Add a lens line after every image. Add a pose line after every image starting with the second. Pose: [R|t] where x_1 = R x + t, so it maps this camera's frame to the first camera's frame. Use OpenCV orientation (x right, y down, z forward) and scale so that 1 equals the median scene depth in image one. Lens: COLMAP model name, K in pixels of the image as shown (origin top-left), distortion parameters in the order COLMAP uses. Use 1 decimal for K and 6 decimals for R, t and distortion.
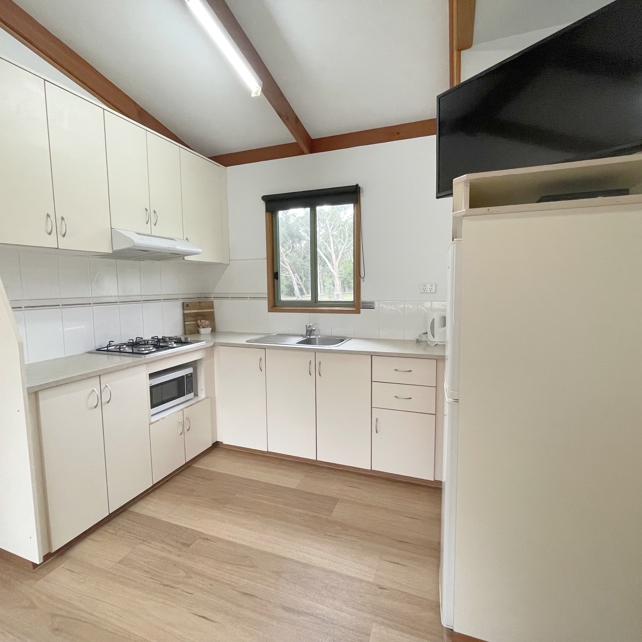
lens RADIAL K [[347.8, 0, 321.0], [0, 347.8, 321.0], [0, 0, 1]] dist [-0.003363, -0.001340]
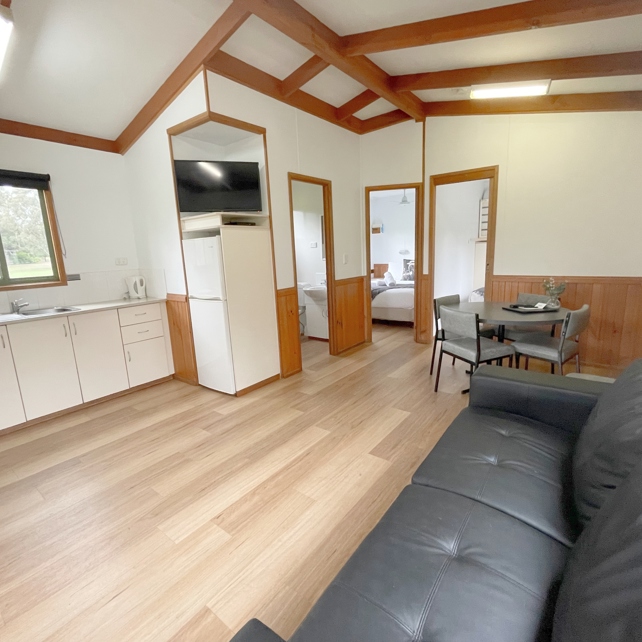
lens RADIAL K [[347.8, 0, 321.0], [0, 347.8, 321.0], [0, 0, 1]] dist [-0.003363, -0.001340]
pose [[0.298875, -0.194318, 0.934299, -0.886232], [0.134013, 0.977893, 0.160515, 0.028415], [-0.944836, 0.077234, 0.318309, -0.226336]]
